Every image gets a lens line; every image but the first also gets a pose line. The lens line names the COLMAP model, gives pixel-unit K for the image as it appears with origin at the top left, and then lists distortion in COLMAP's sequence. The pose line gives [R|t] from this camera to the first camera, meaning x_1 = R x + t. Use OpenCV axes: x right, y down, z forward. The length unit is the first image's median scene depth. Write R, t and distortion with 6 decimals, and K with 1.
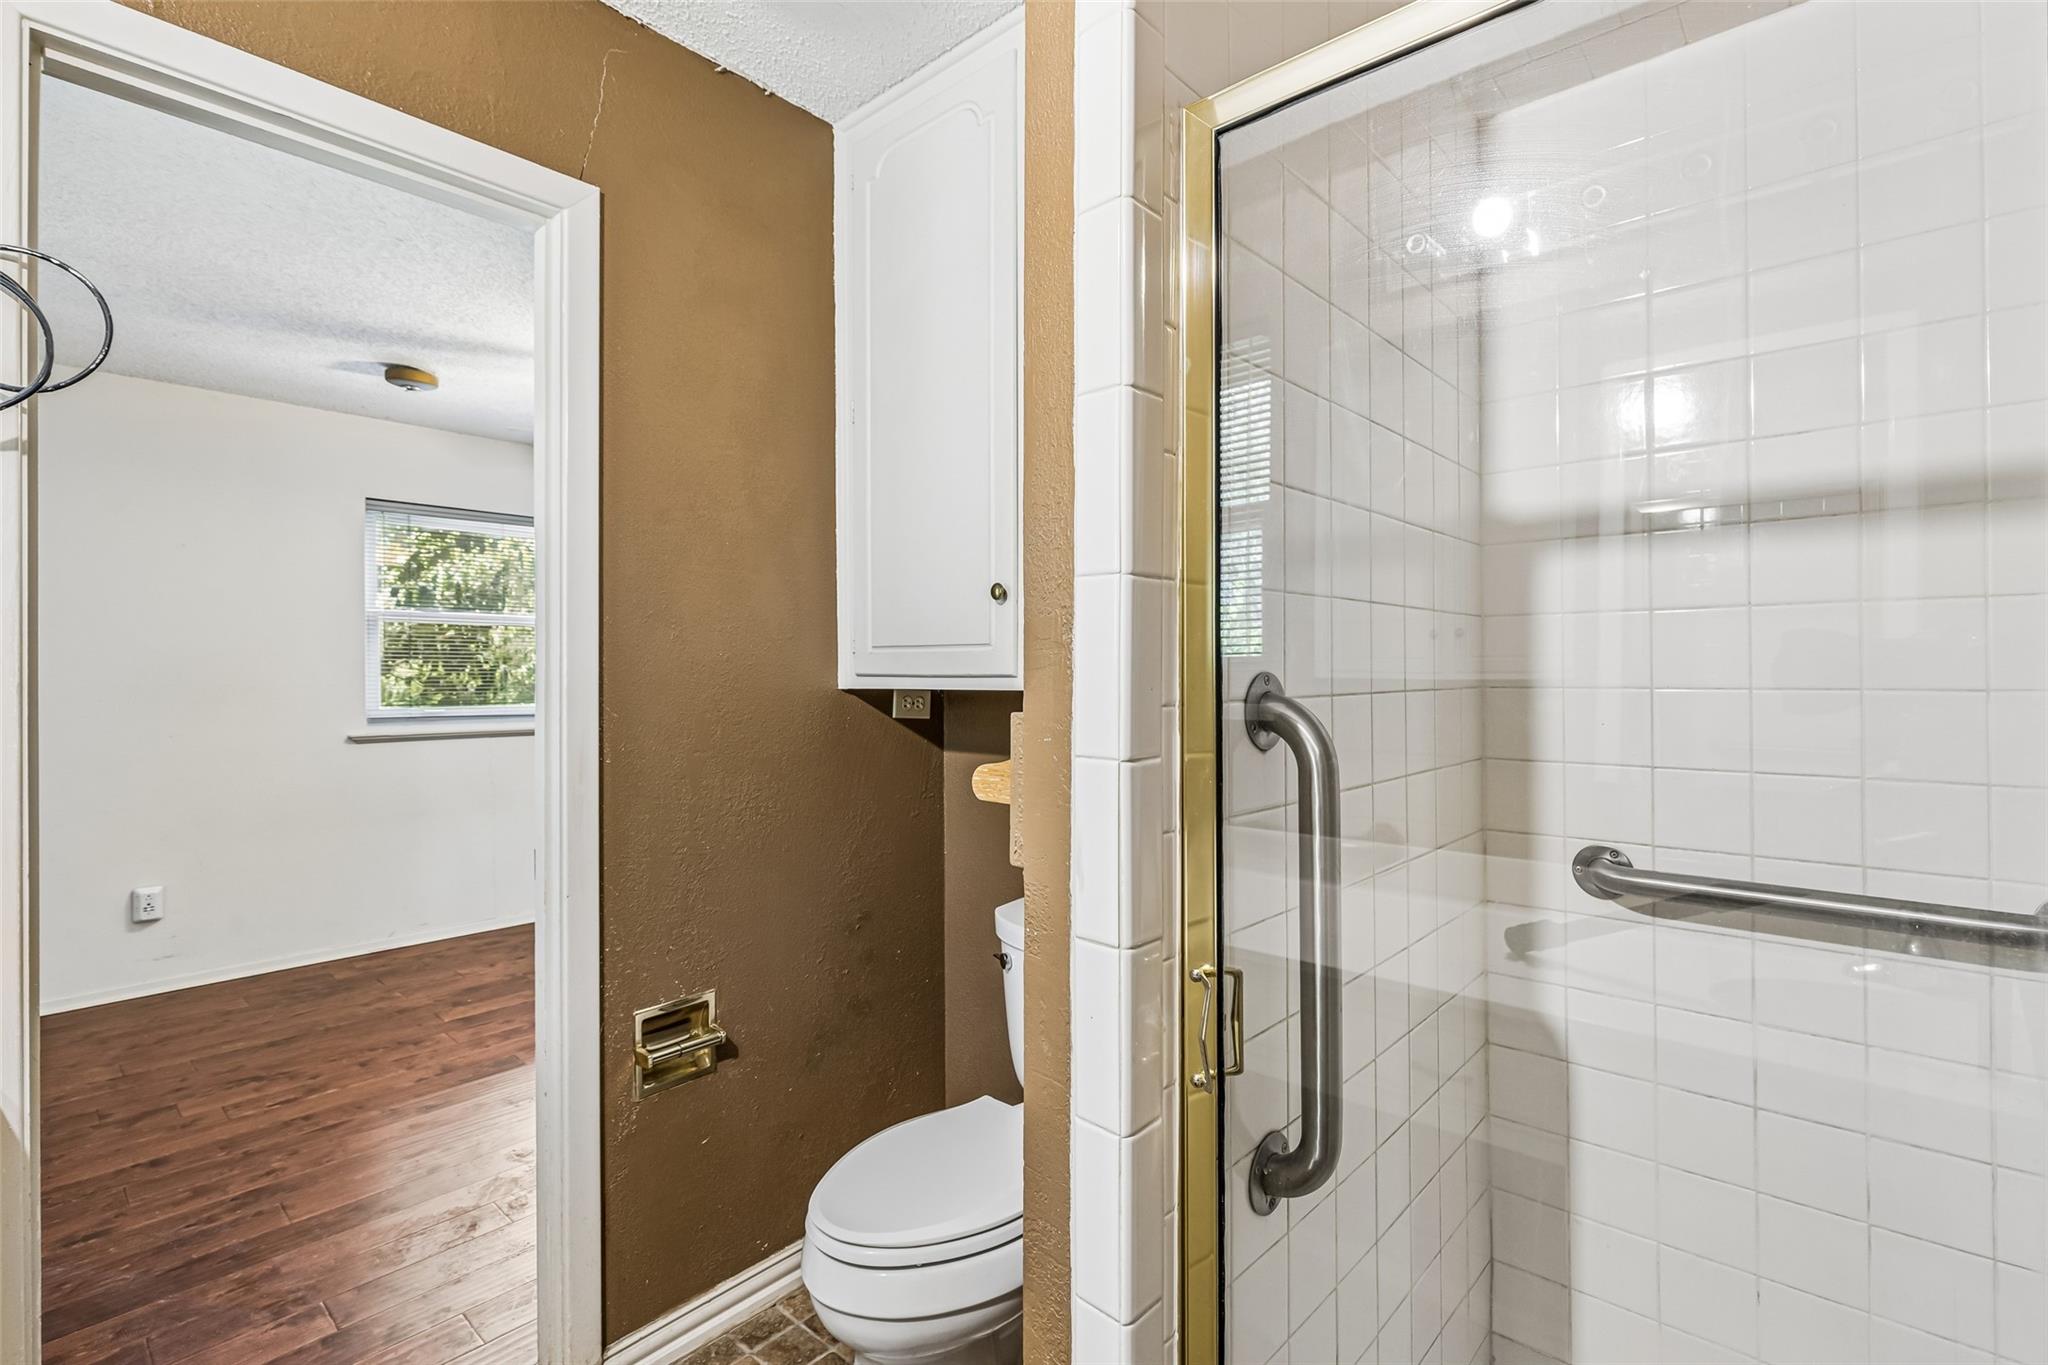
lens RADIAL K [[929.1, 0, 1042.7], [0, 929.1, 674.4], [0, 0, 1]] dist [0.011992, -0.001534]
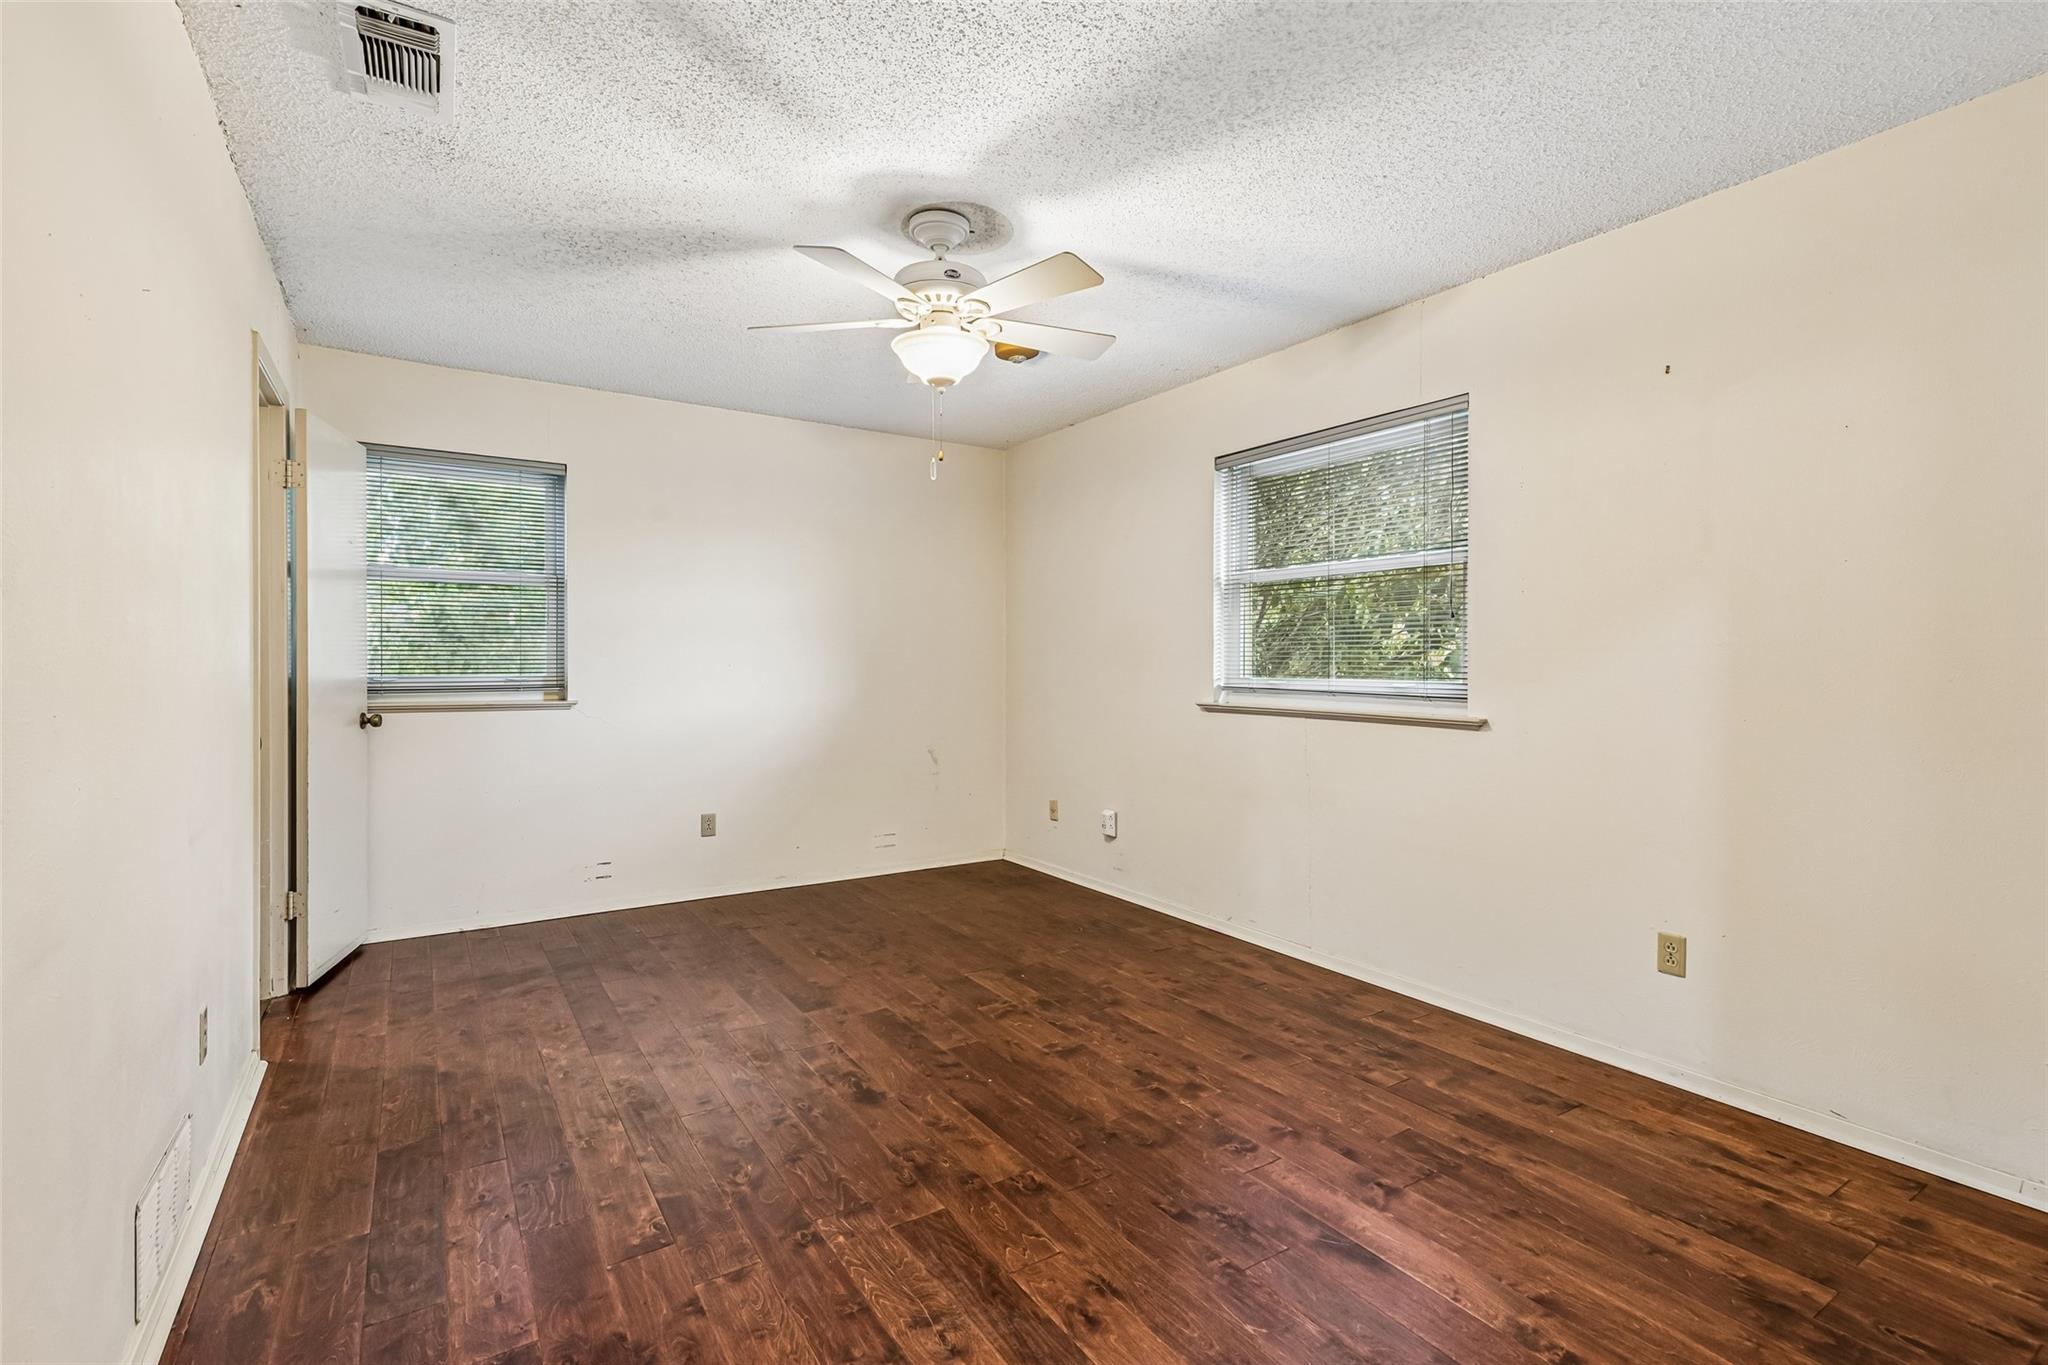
lens RADIAL K [[929.1, 0, 1017.8], [0, 929.1, 676.5], [0, 0, 1]] dist [0.011992, -0.001534]
pose [[-0.273410, 0.015066, -0.961780, 0.357478], [-0.002937, 0.999860, 0.016498, 0.029271], [0.961893, 0.007336, -0.273328, 1.471223]]
